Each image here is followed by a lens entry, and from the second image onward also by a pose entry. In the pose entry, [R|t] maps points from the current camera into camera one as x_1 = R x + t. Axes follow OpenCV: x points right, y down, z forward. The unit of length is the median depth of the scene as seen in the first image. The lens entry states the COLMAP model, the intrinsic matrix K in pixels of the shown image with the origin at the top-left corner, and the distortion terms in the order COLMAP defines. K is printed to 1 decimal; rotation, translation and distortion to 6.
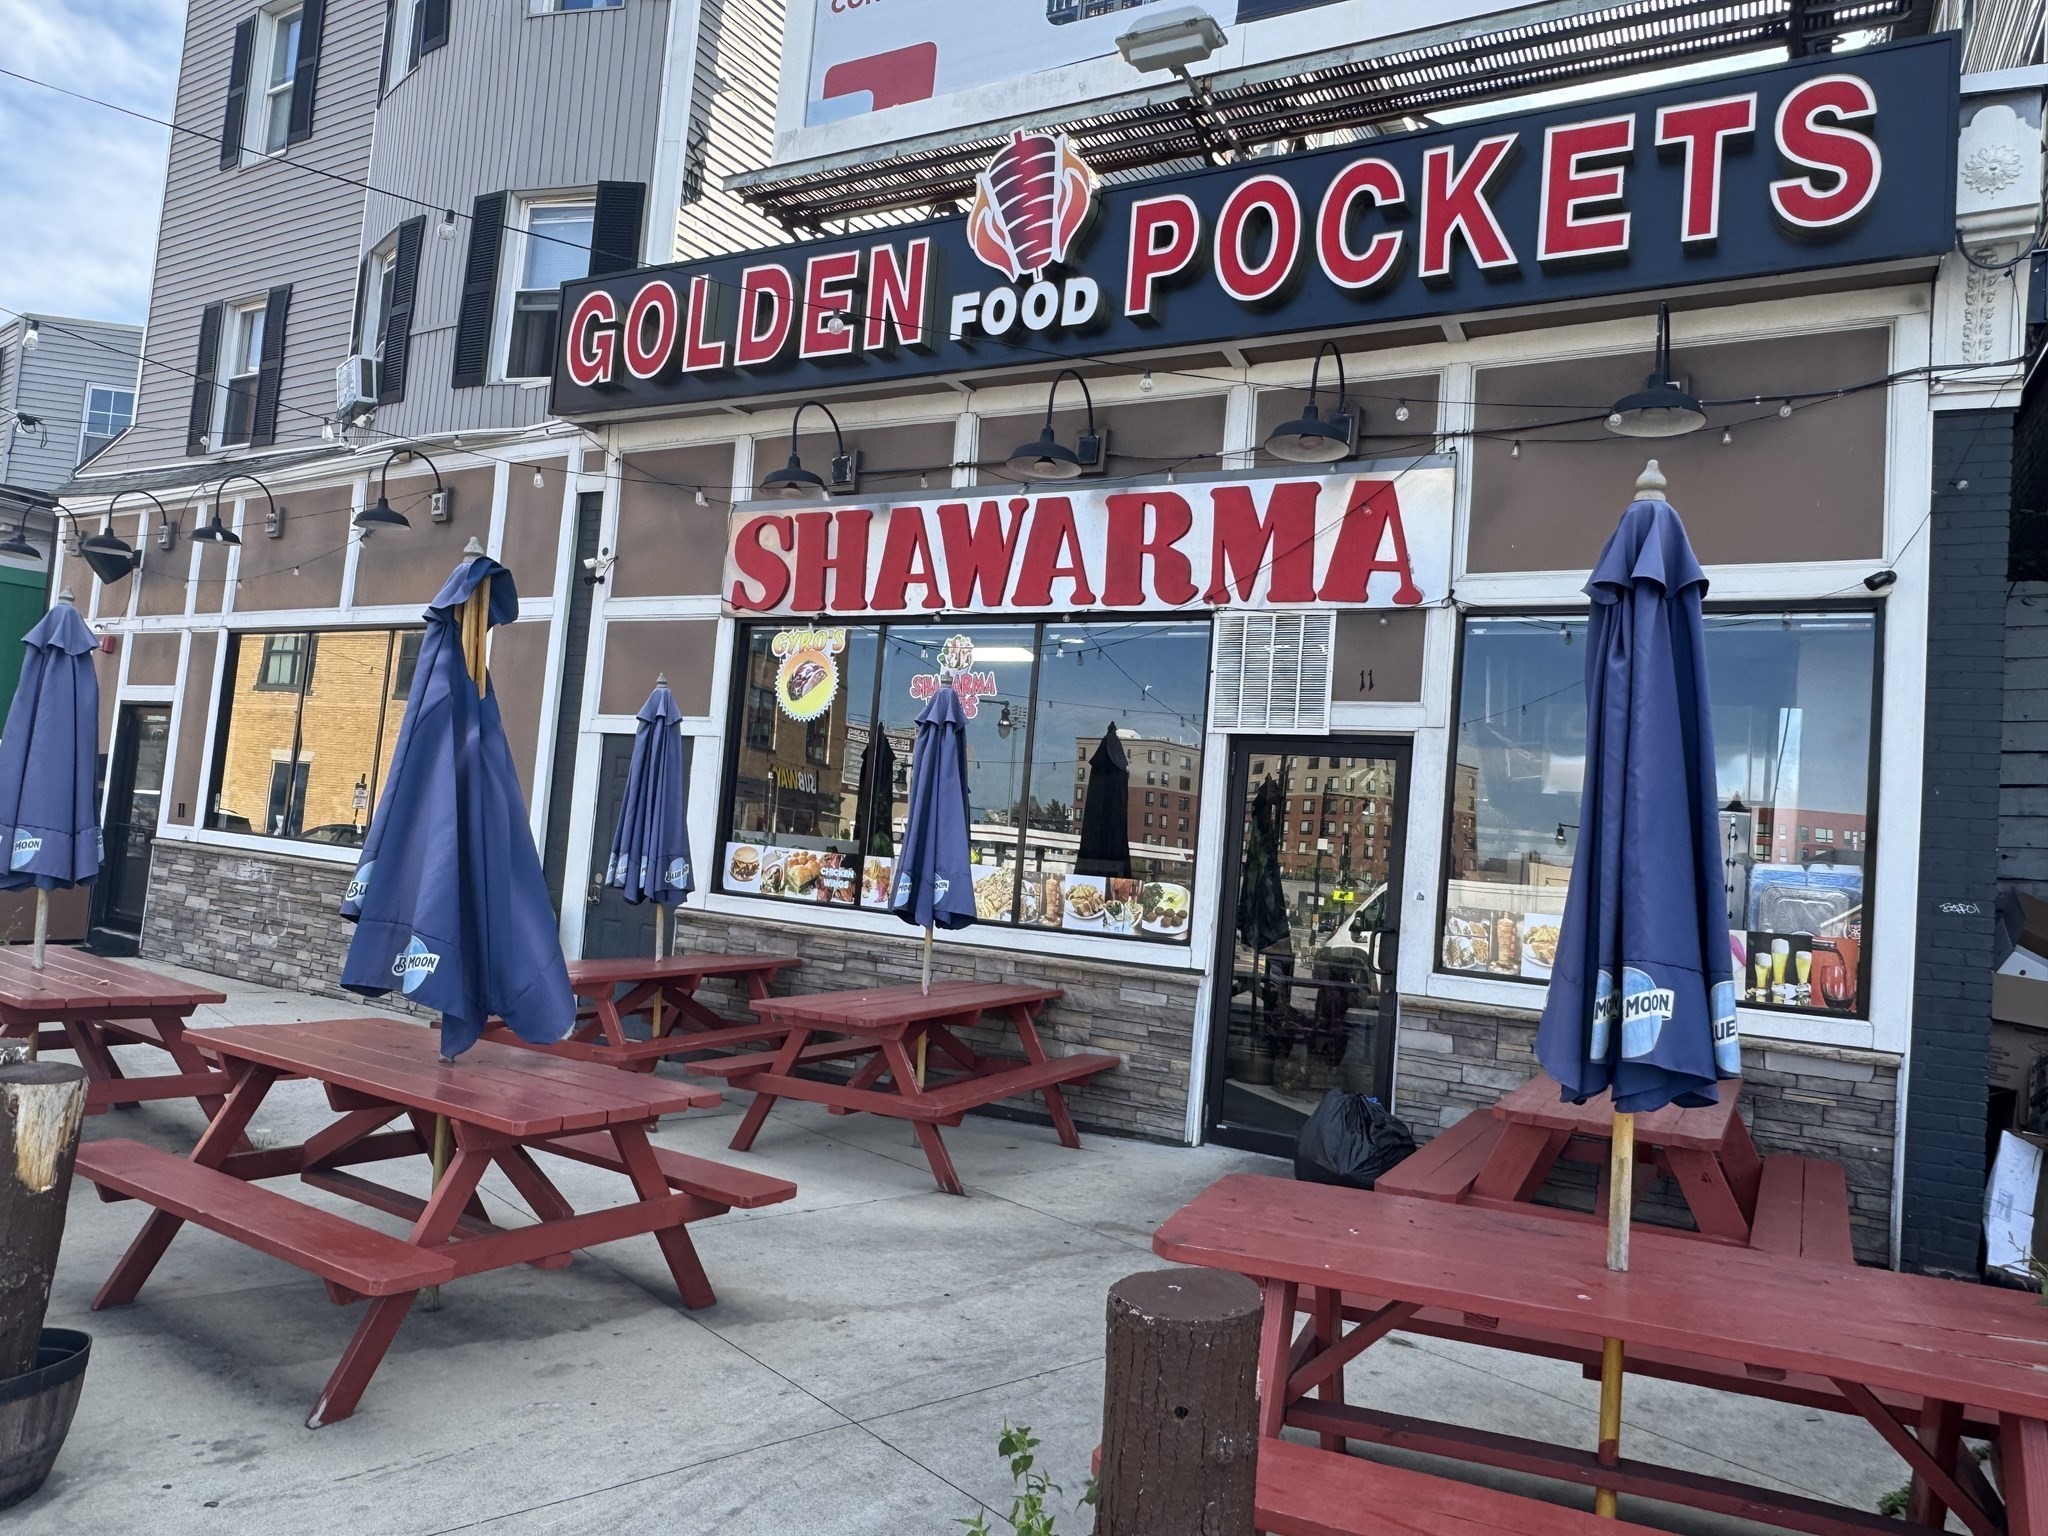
lens RADIAL K [[1377.3, 0, 1017.8], [0, 1377.3, 774.4], [0, 0, 1]] dist [-0.005178, 0.002183]
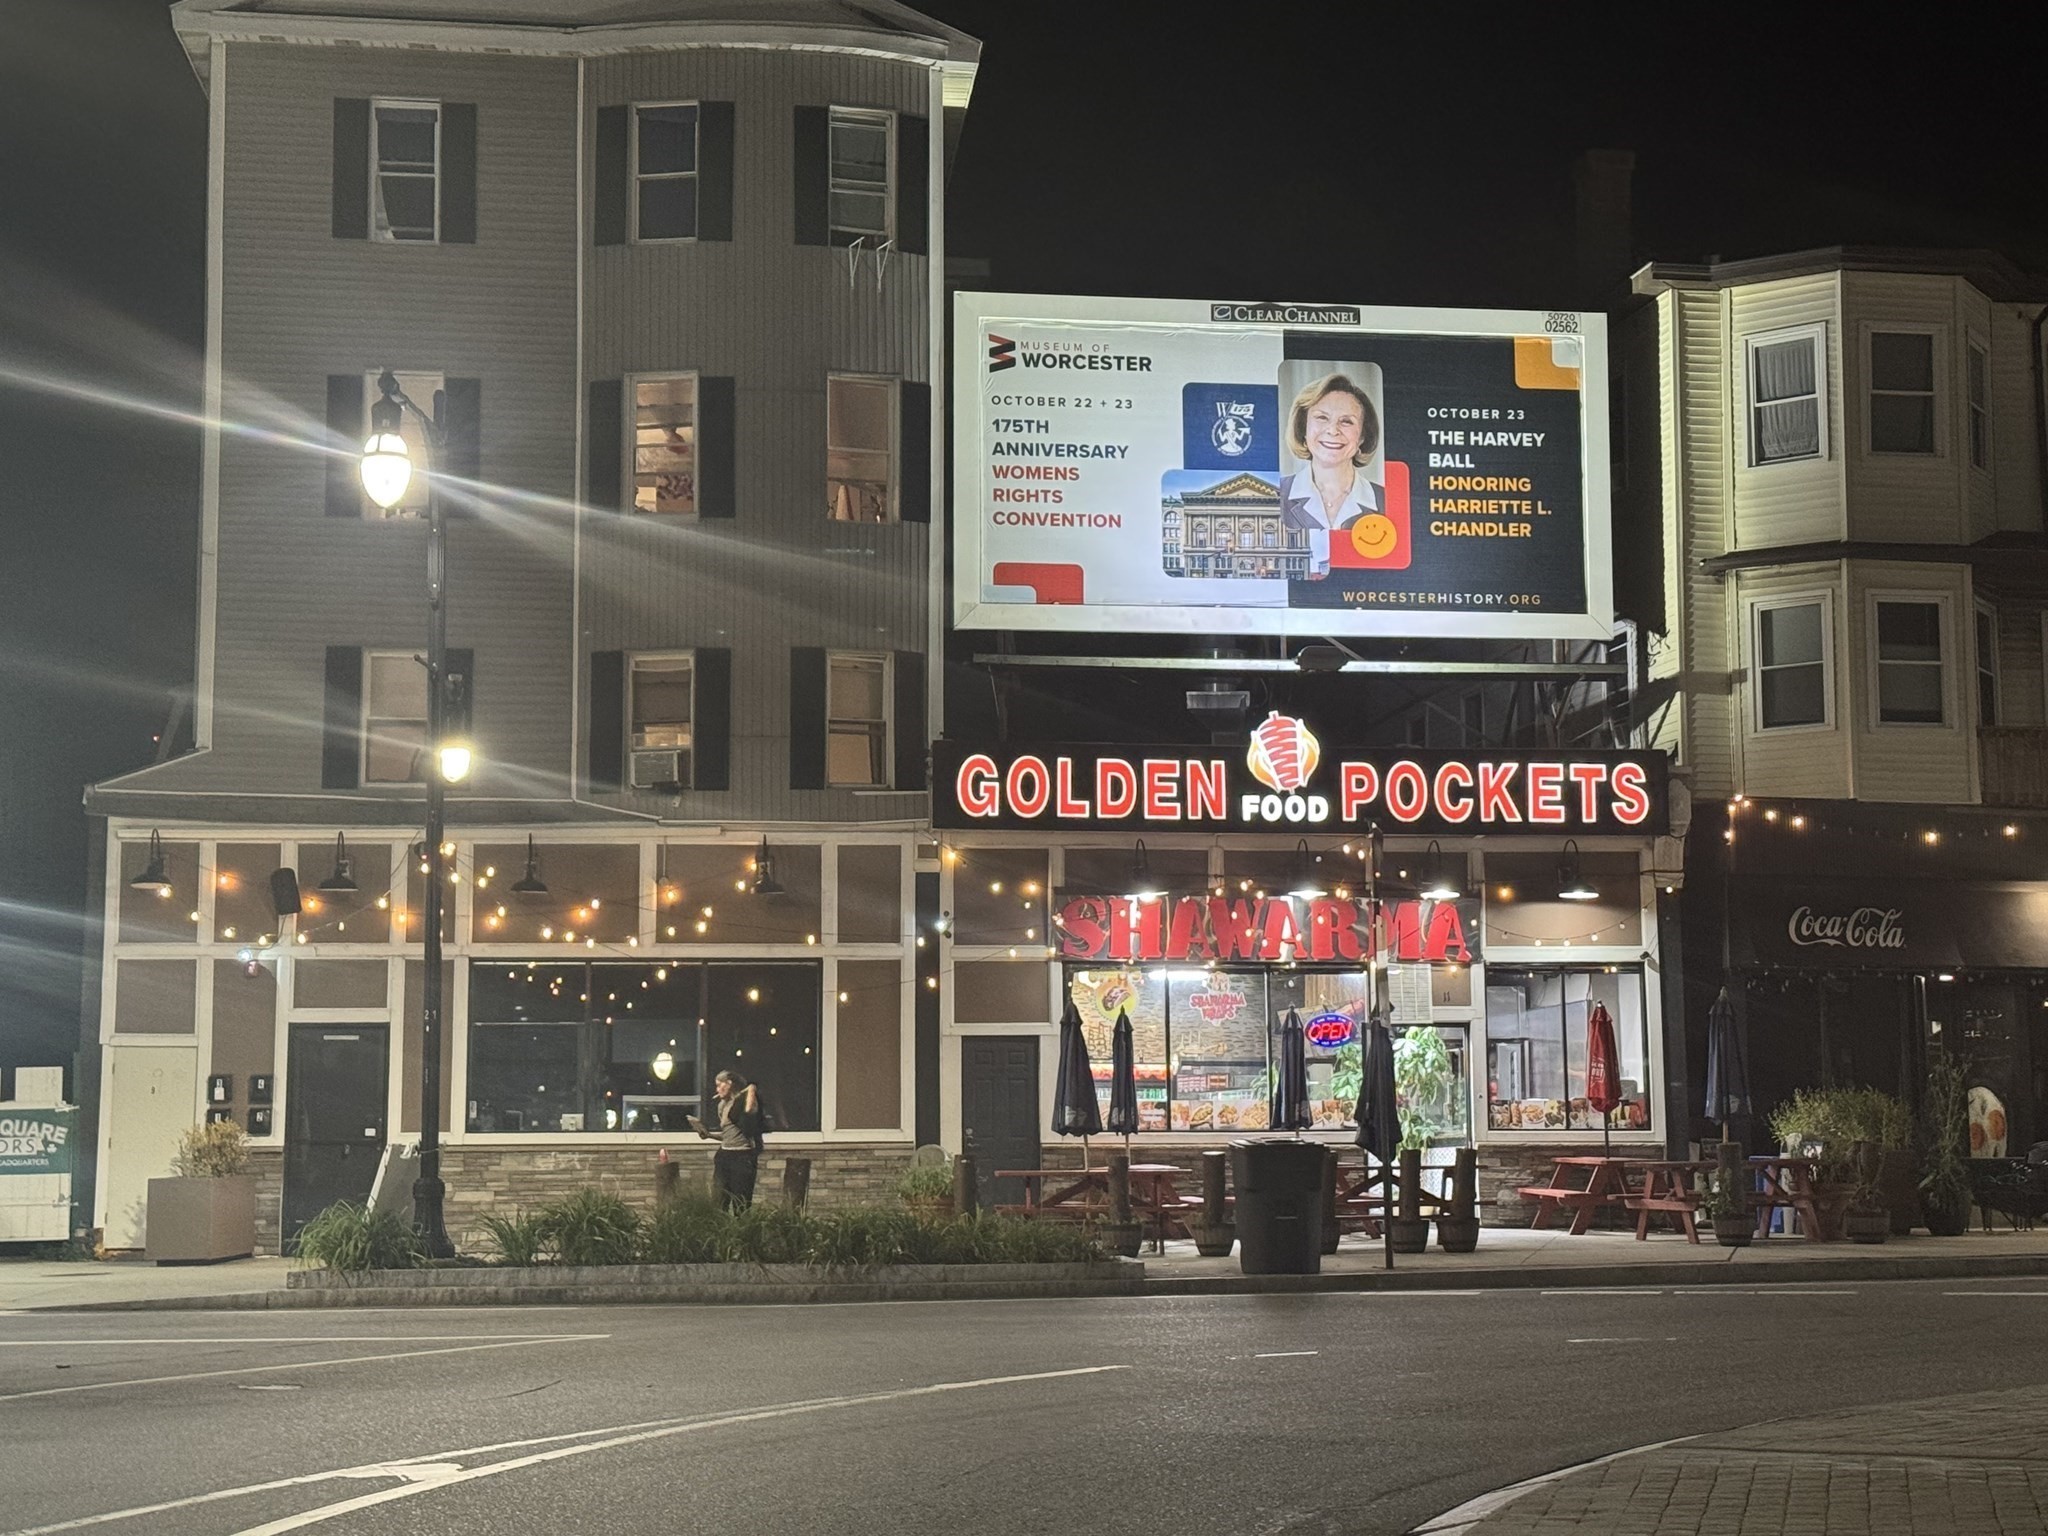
lens RADIAL K [[3445.5, 0, 1031.6], [0, 3445.5, 772.9], [0, 0, 1]] dist [0.173173, 0.000000]
pose [[0.779854, -0.012539, 0.625836, -3.026057], [0.035524, 0.999075, -0.024249, -0.259364], [-0.624953, 0.041142, 0.779578, -2.340653]]
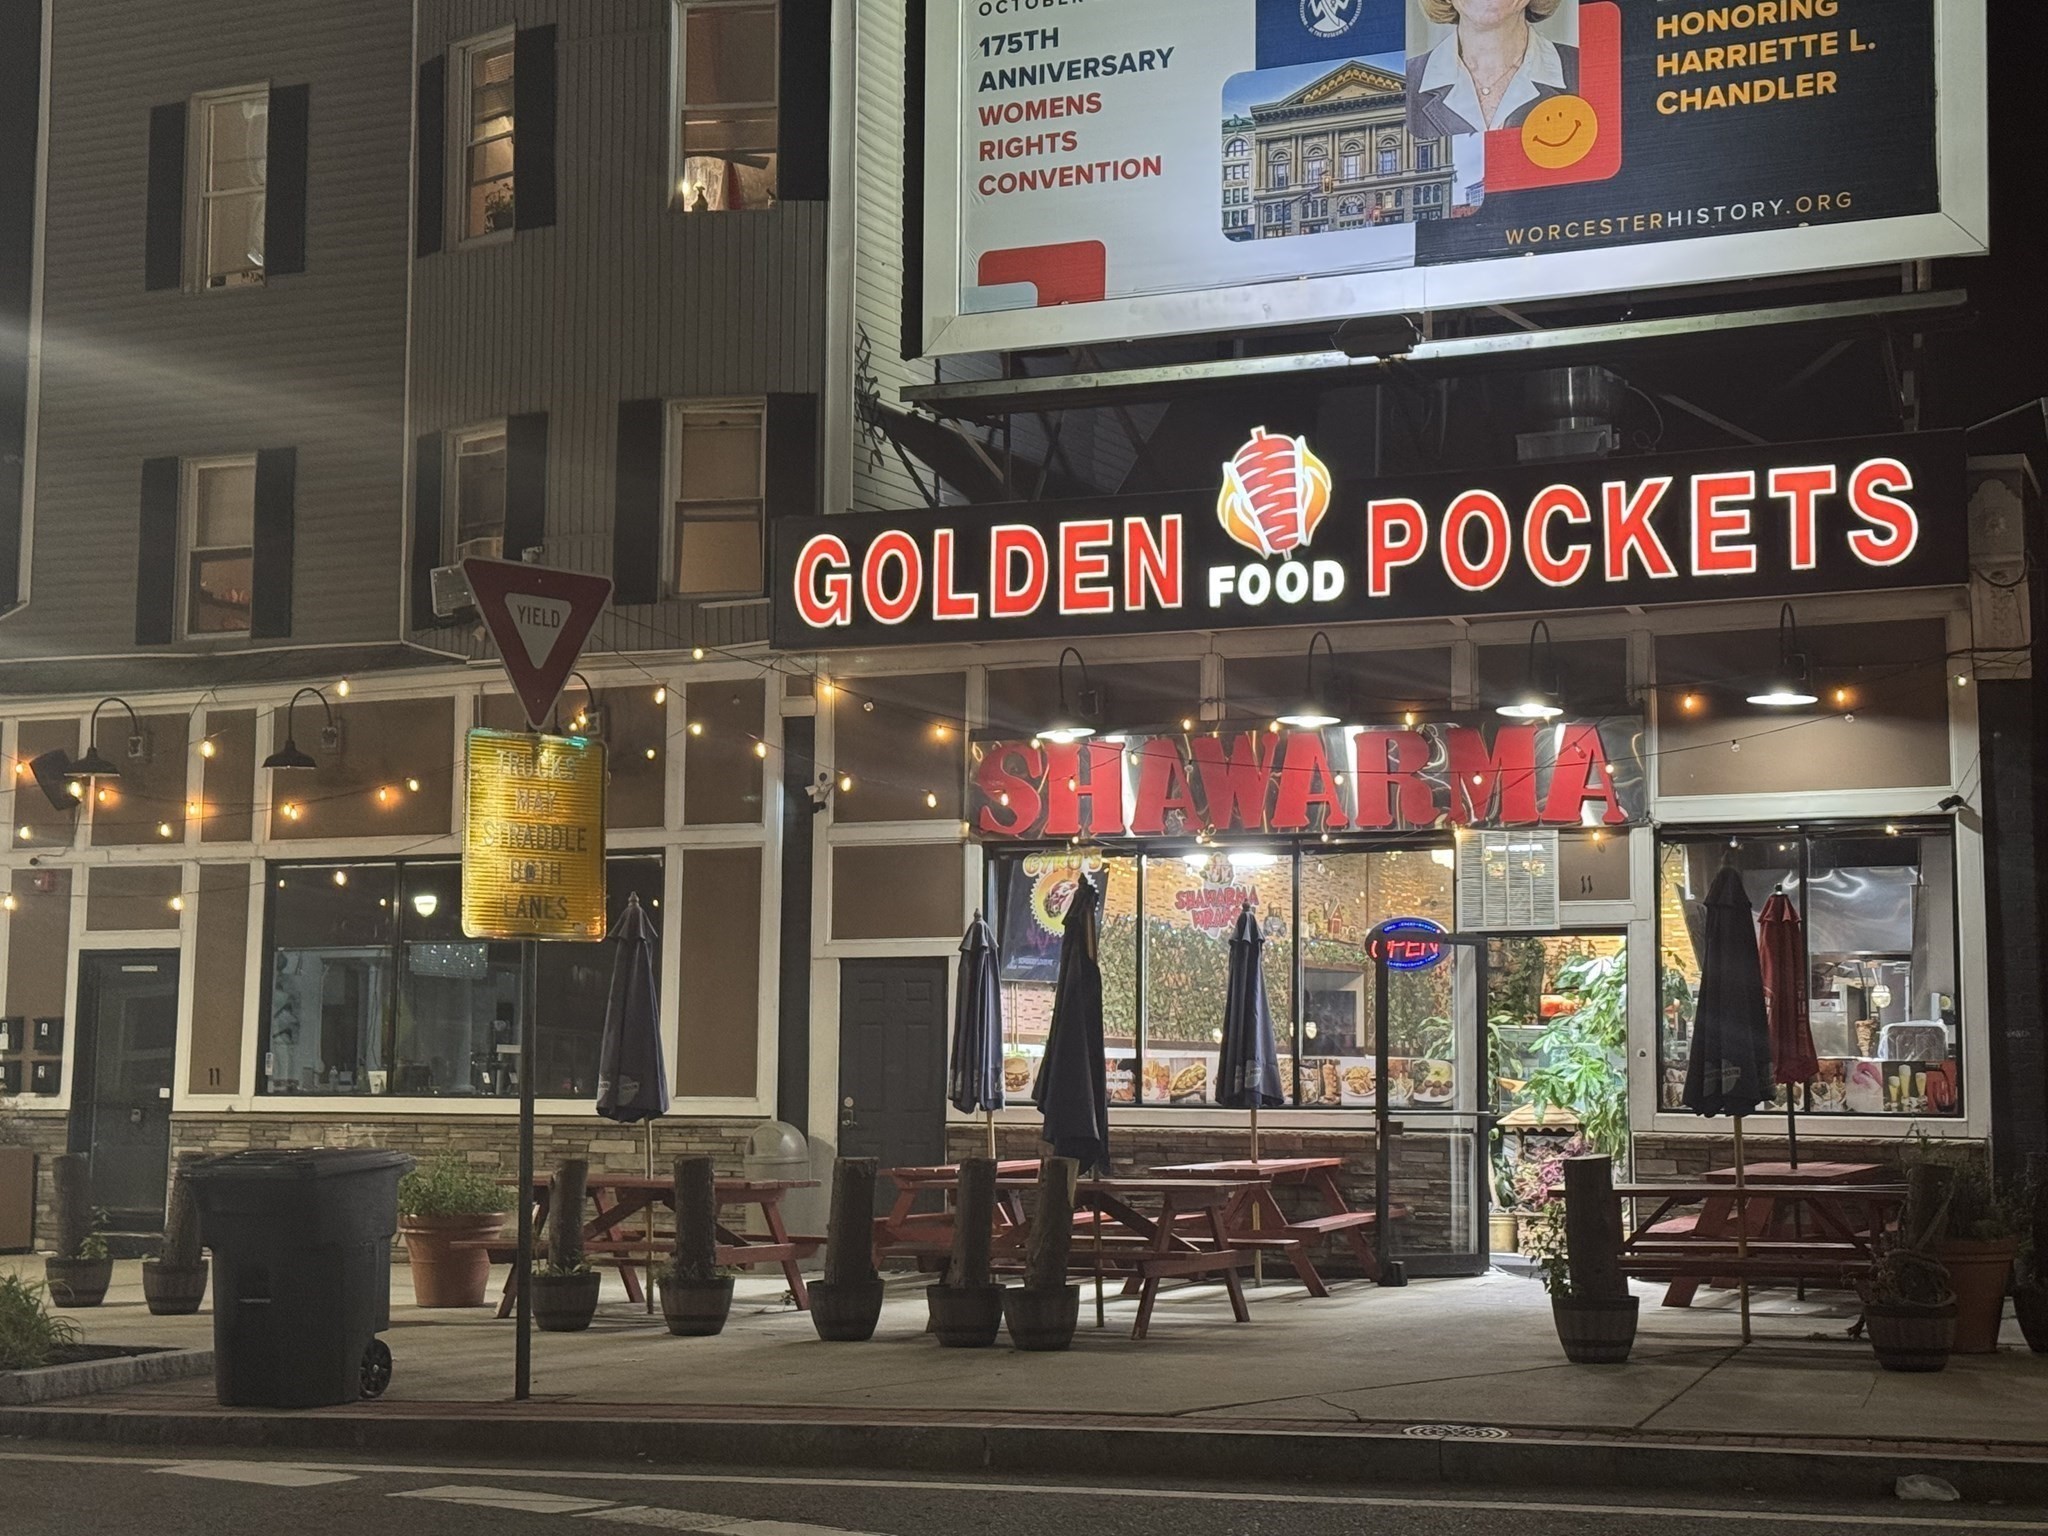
lens RADIAL K [[3162.2, 0, 1031.6], [0, 3162.2, 769.5], [0, 0, 1]] dist [0.149299, 0.000000]
pose [[0.992234, -0.063617, 0.106885, -0.464059], [0.067809, 0.997047, -0.036049, -0.086547], [-0.104276, 0.043016, 0.993618, -1.538636]]
